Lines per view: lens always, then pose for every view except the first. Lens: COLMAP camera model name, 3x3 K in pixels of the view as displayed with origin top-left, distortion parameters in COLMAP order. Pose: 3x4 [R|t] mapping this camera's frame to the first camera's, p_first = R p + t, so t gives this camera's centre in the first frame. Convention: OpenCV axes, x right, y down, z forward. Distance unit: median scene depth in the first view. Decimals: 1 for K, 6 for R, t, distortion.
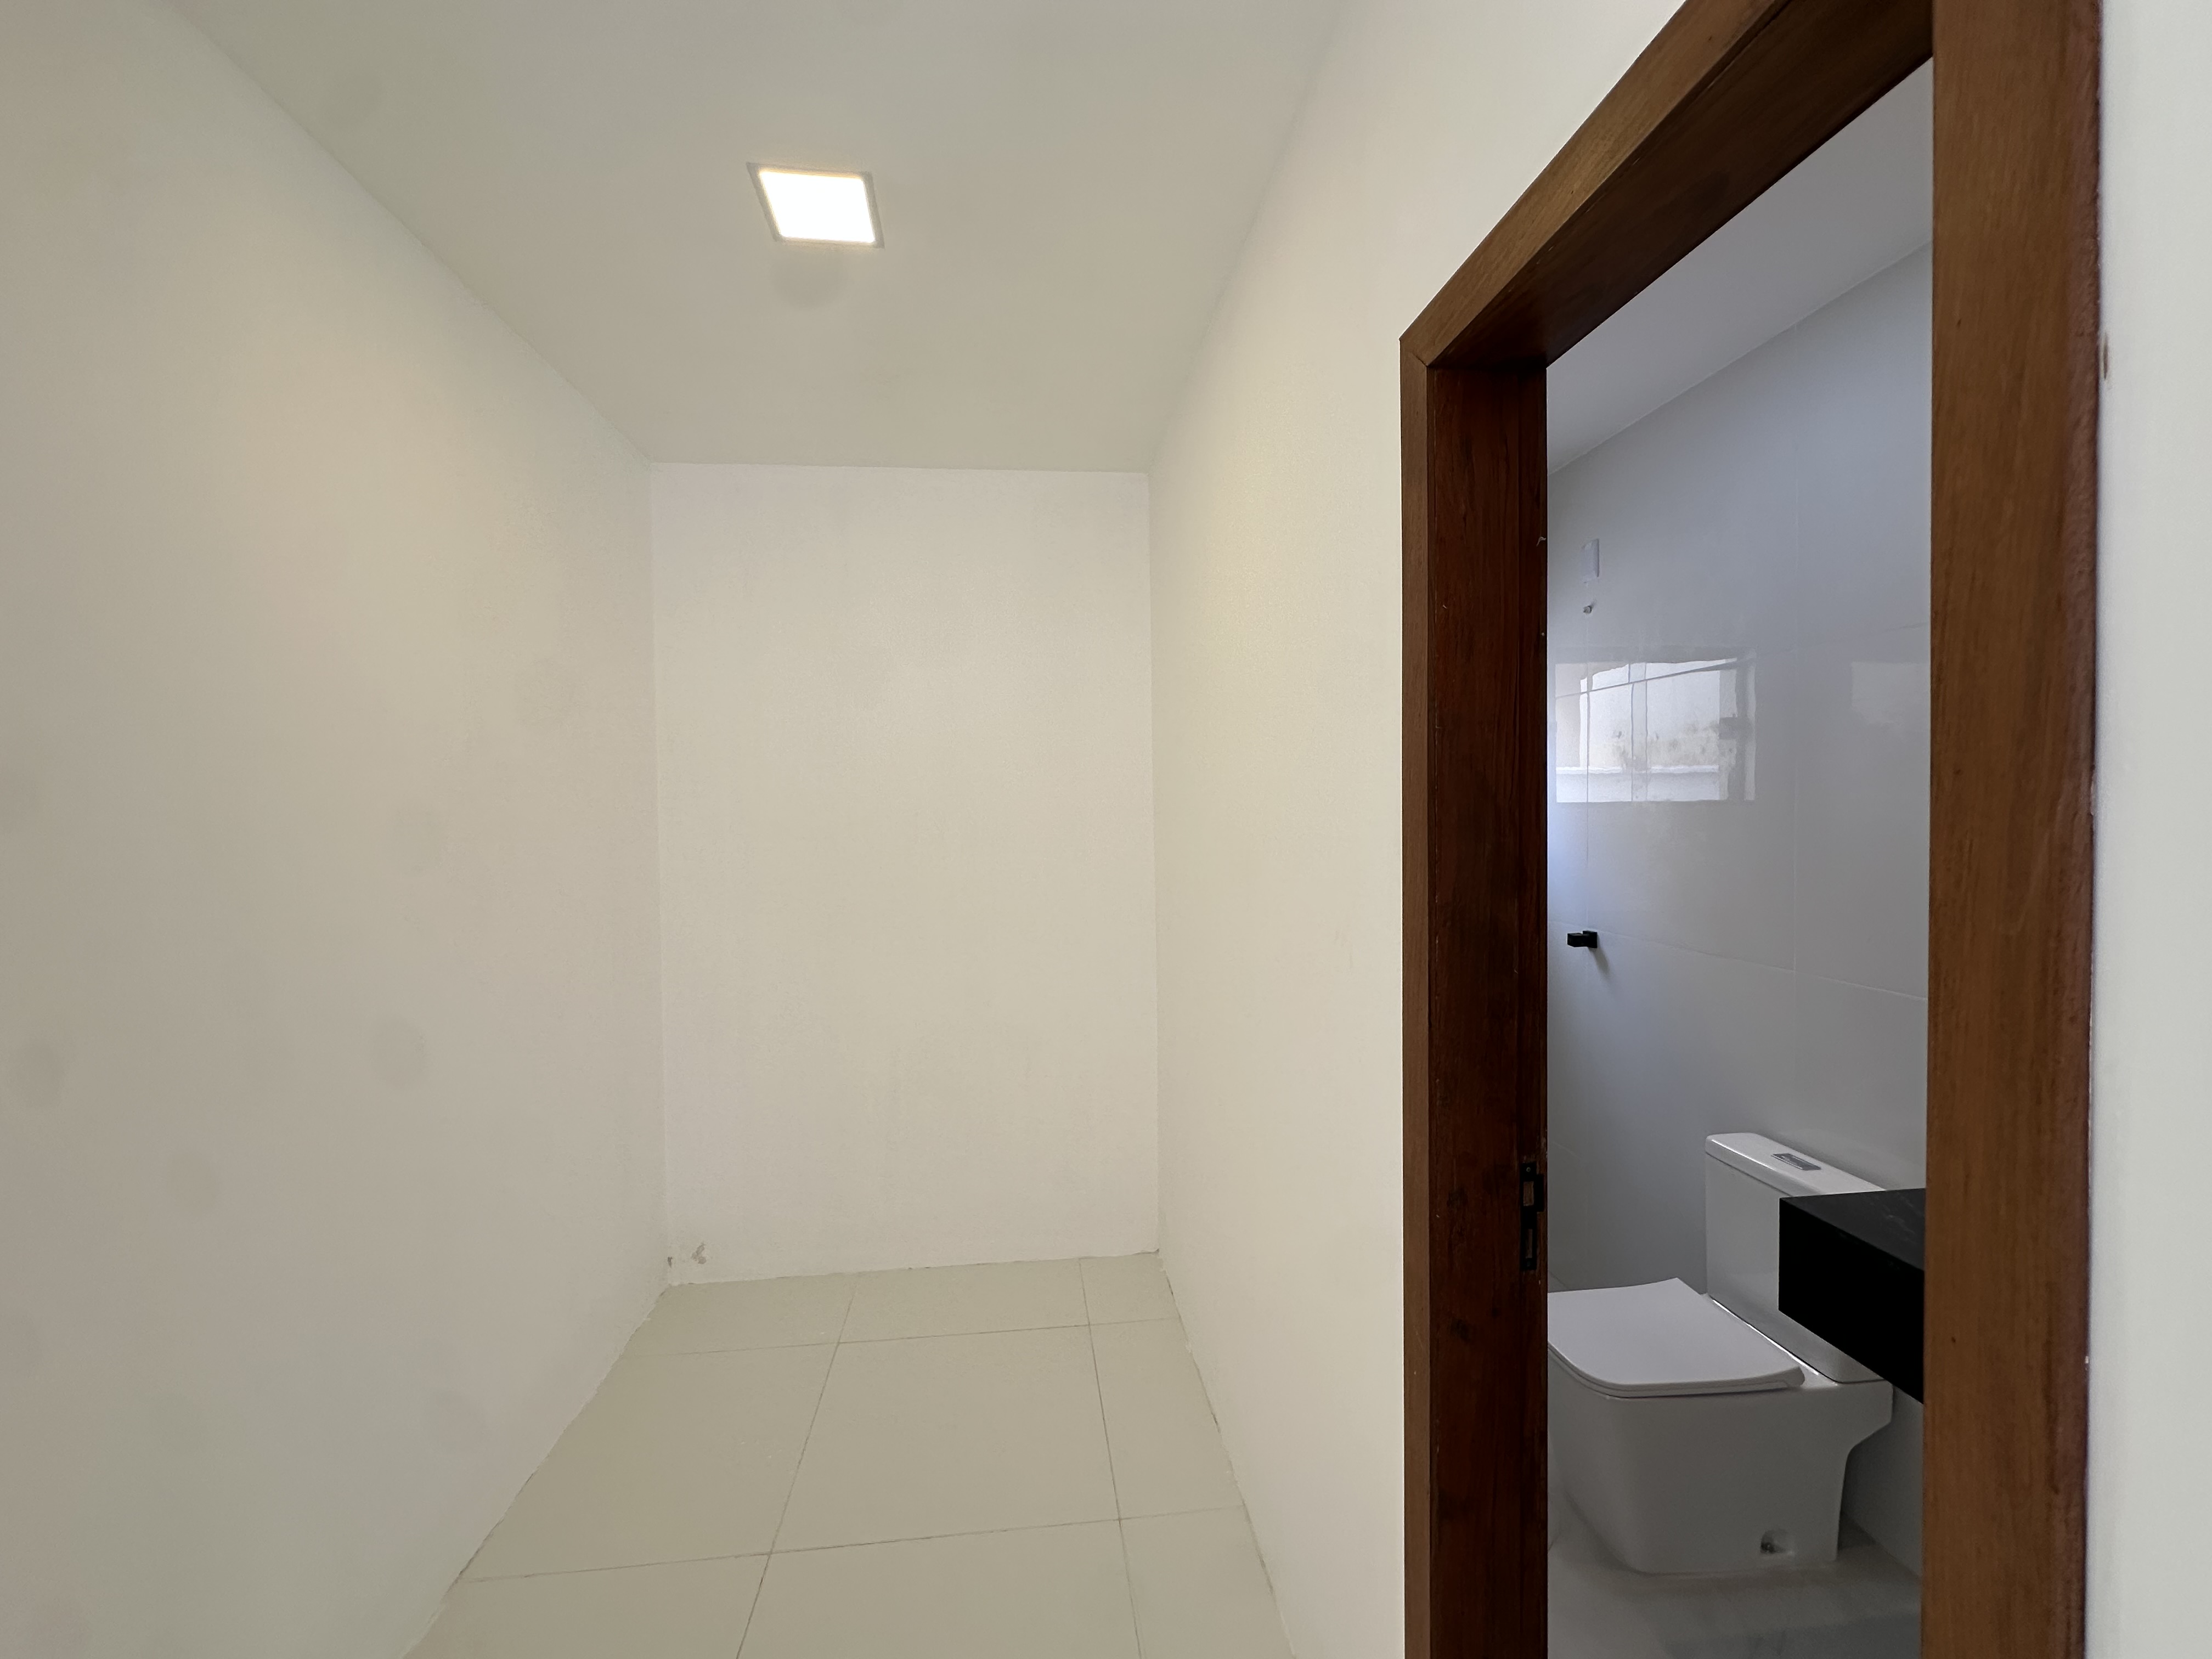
lens RADIAL K [[886.5, 0, 1099.2], [0, 886.5, 824.9], [0, 0, 1]] dist [-0.001650, 0.000053]
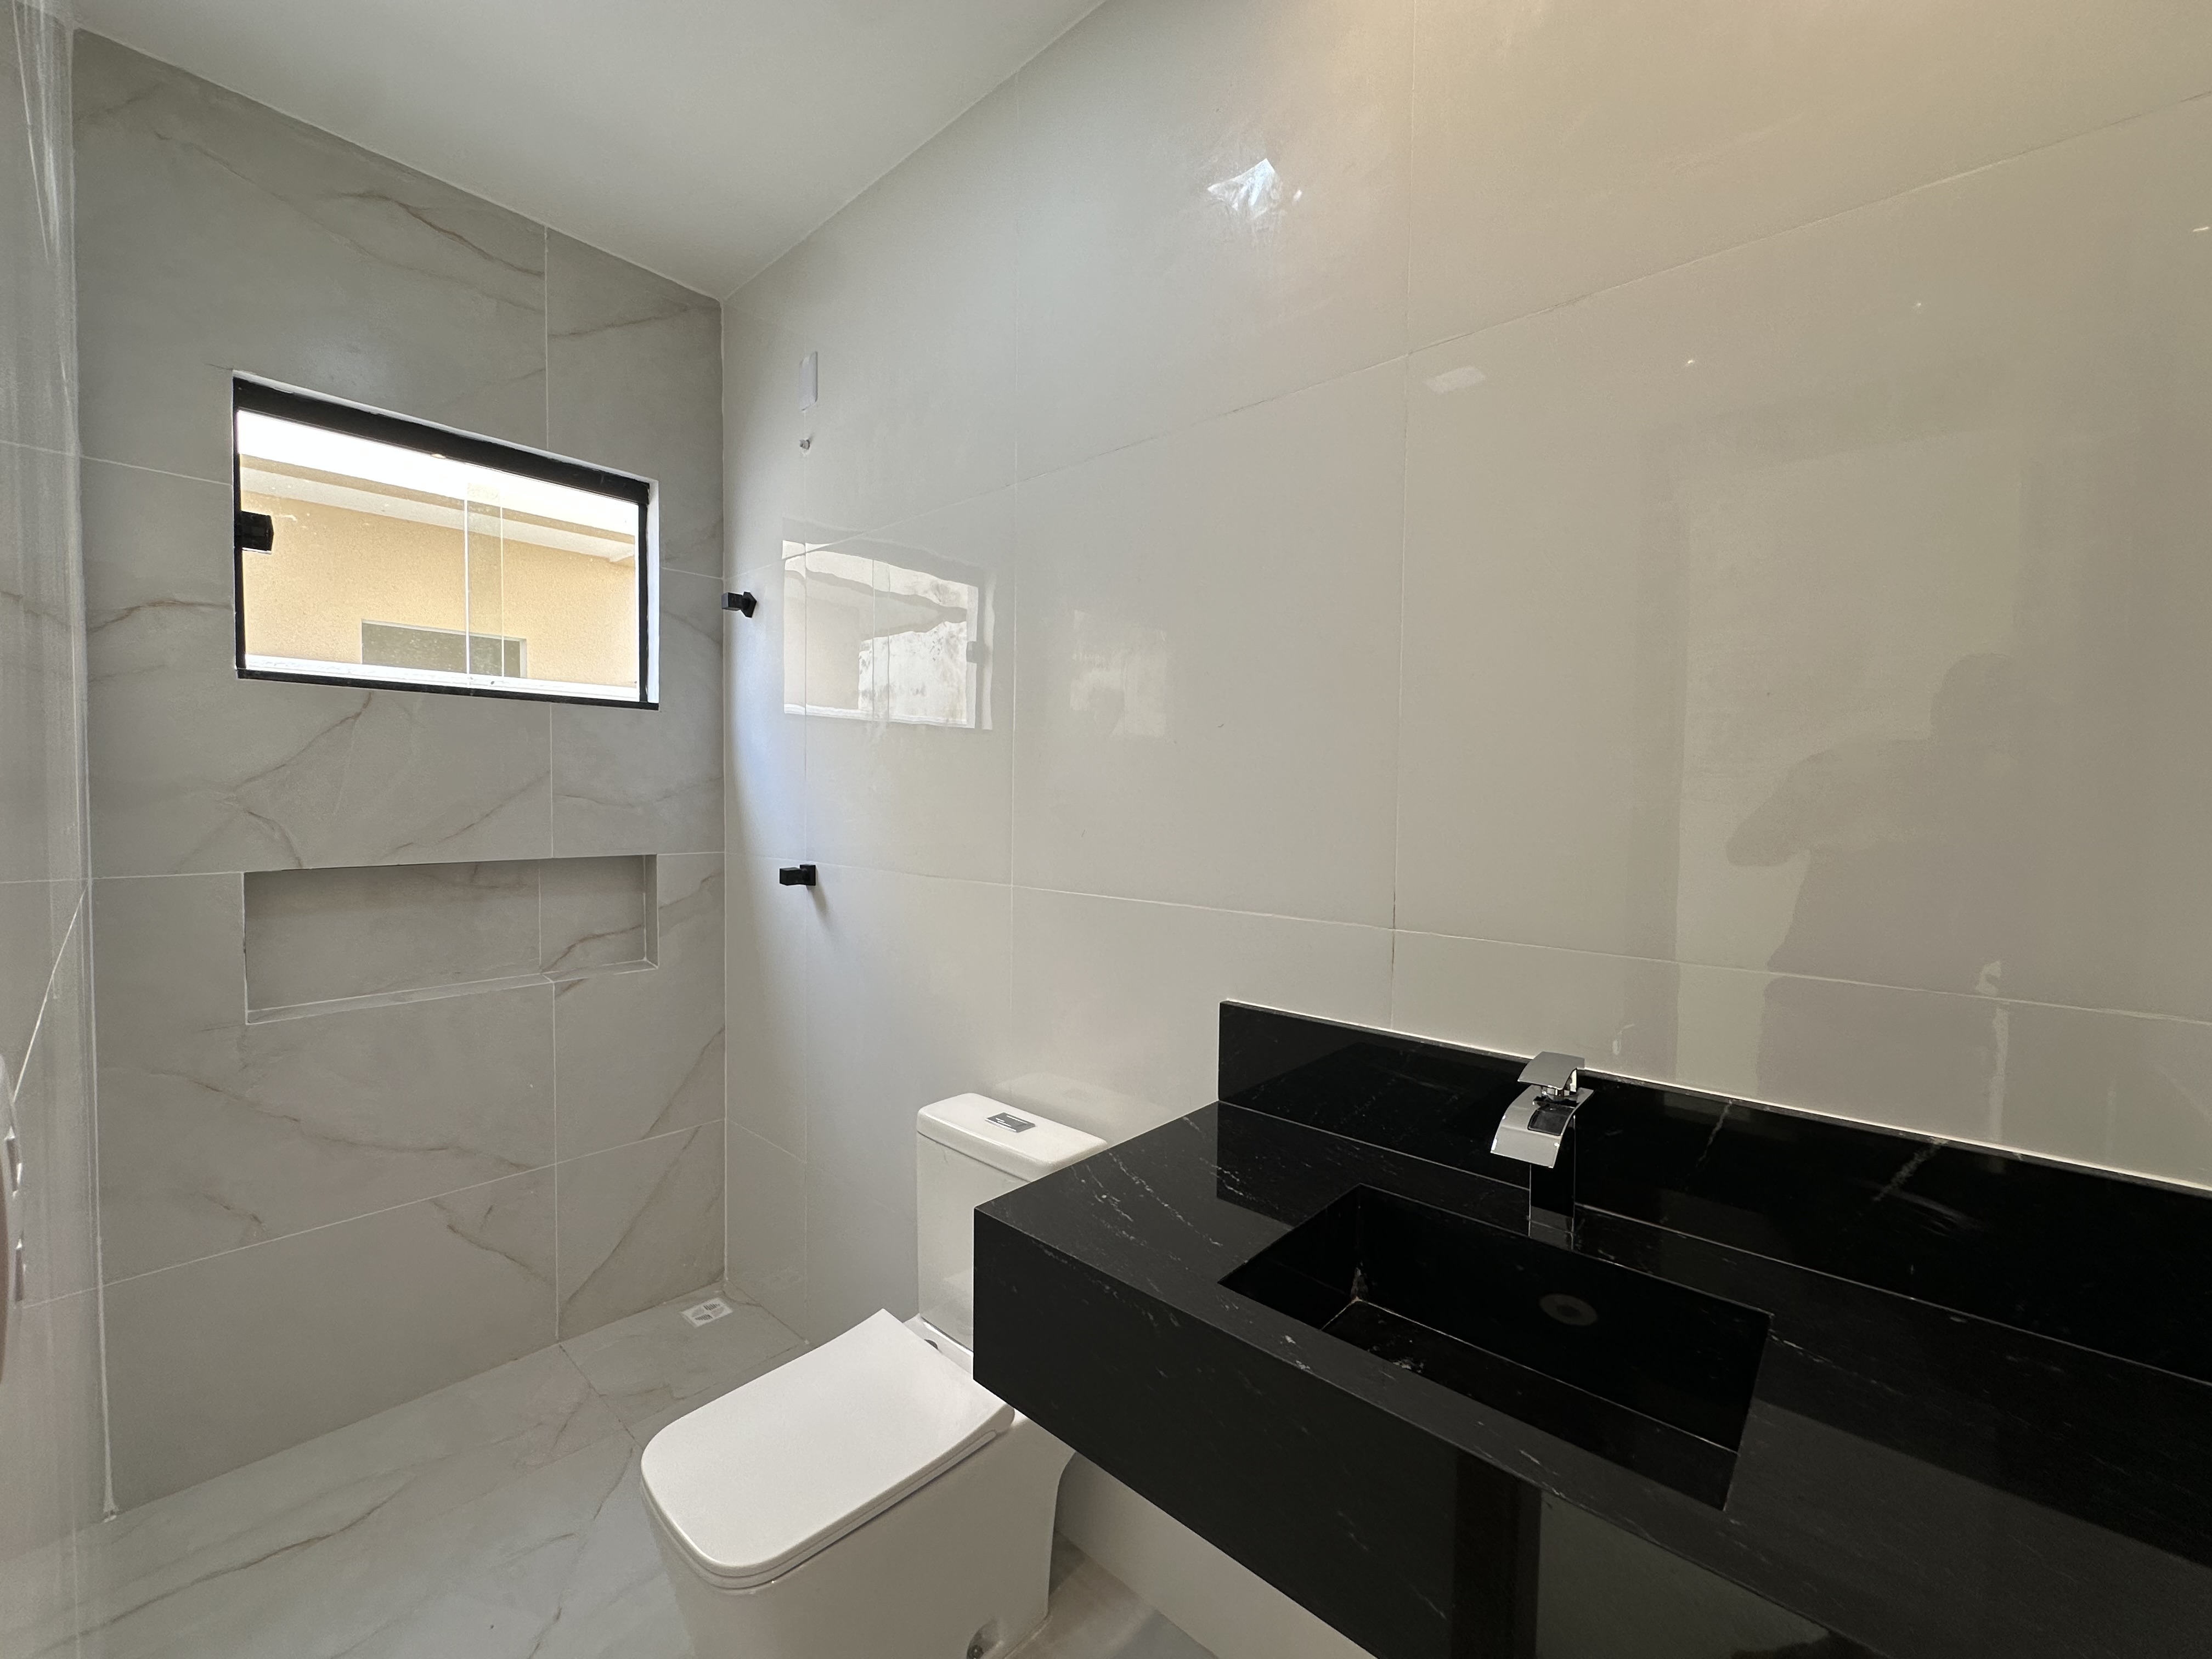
lens RADIAL K [[886.5, 0, 1100.1], [0, 886.5, 836.4], [0, 0, 1]] dist [-0.001650, 0.000053]
pose [[0.741959, -0.012534, 0.670328, 0.295817], [-0.004561, 0.999708, 0.023742, 0.099465], [-0.670430, -0.020673, 0.741685, 0.338931]]
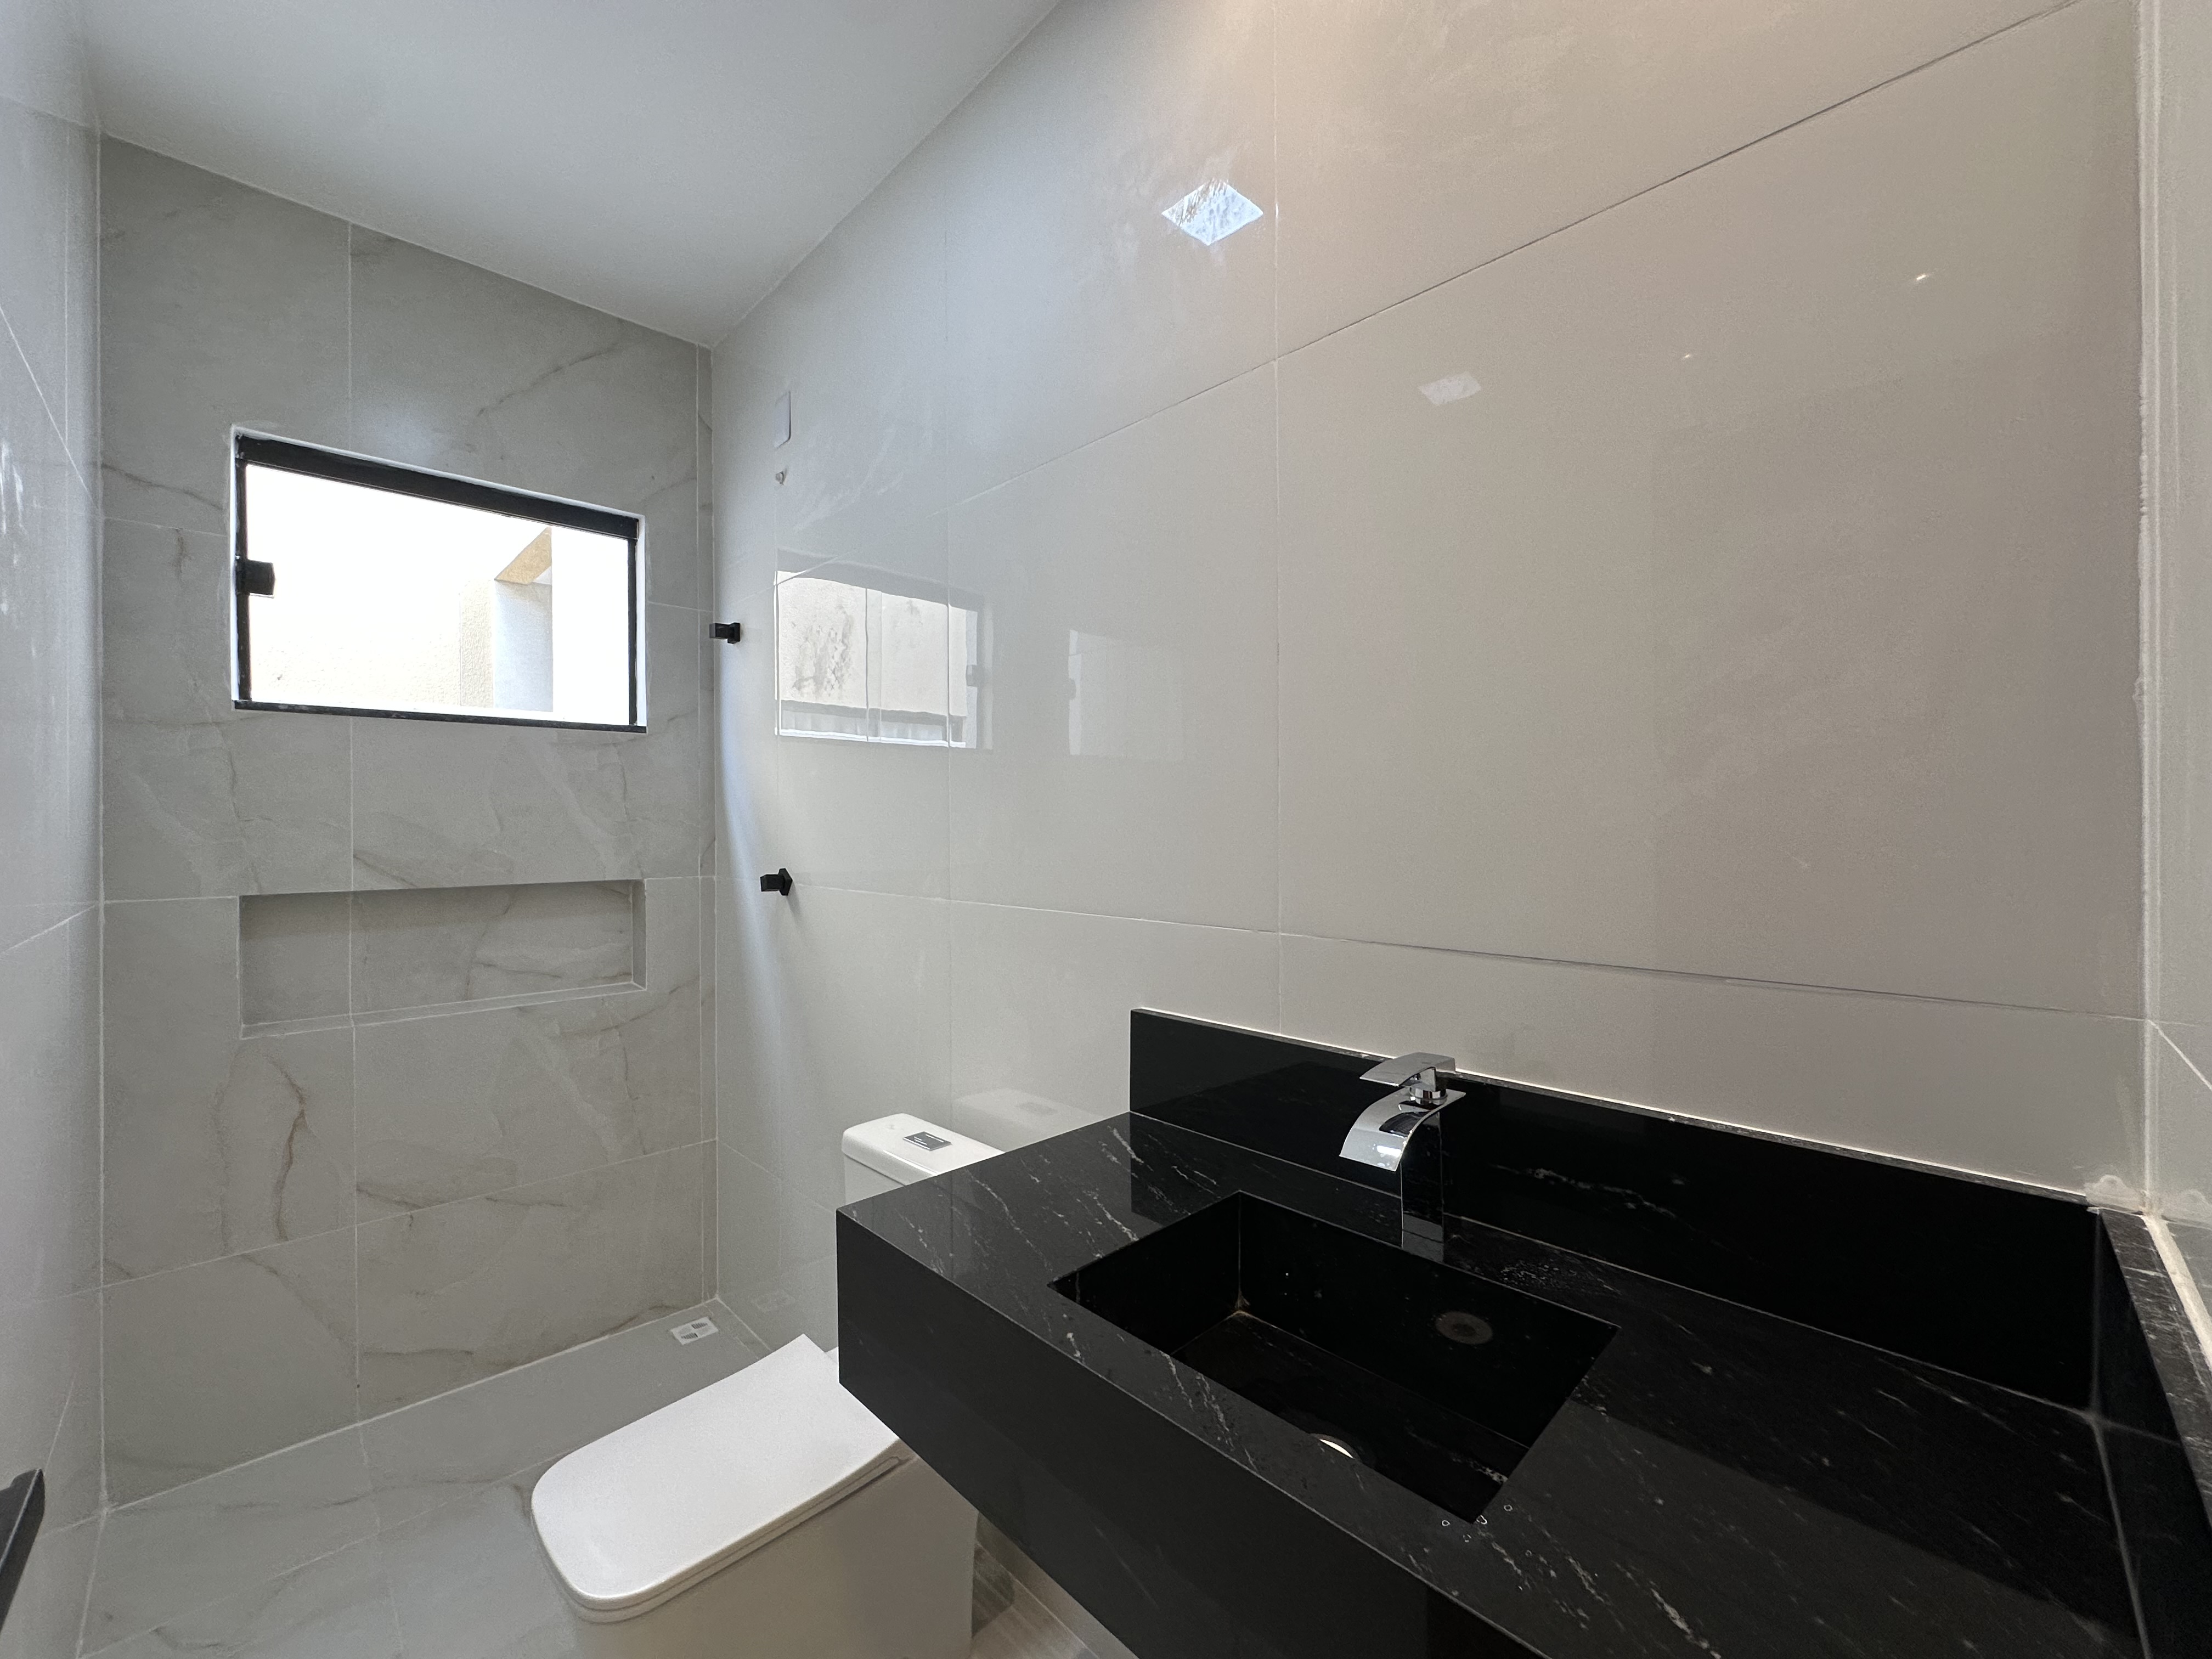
lens RADIAL K [[886.5, 0, 1114.8], [0, 886.5, 830.9], [0, 0, 1]] dist [-0.001650, 0.000053]
pose [[0.778486, 0.000649, 0.627661, 0.373629], [0.009809, 0.999865, -0.013200, 0.112941], [-0.627585, 0.016433, 0.778375, 0.271768]]
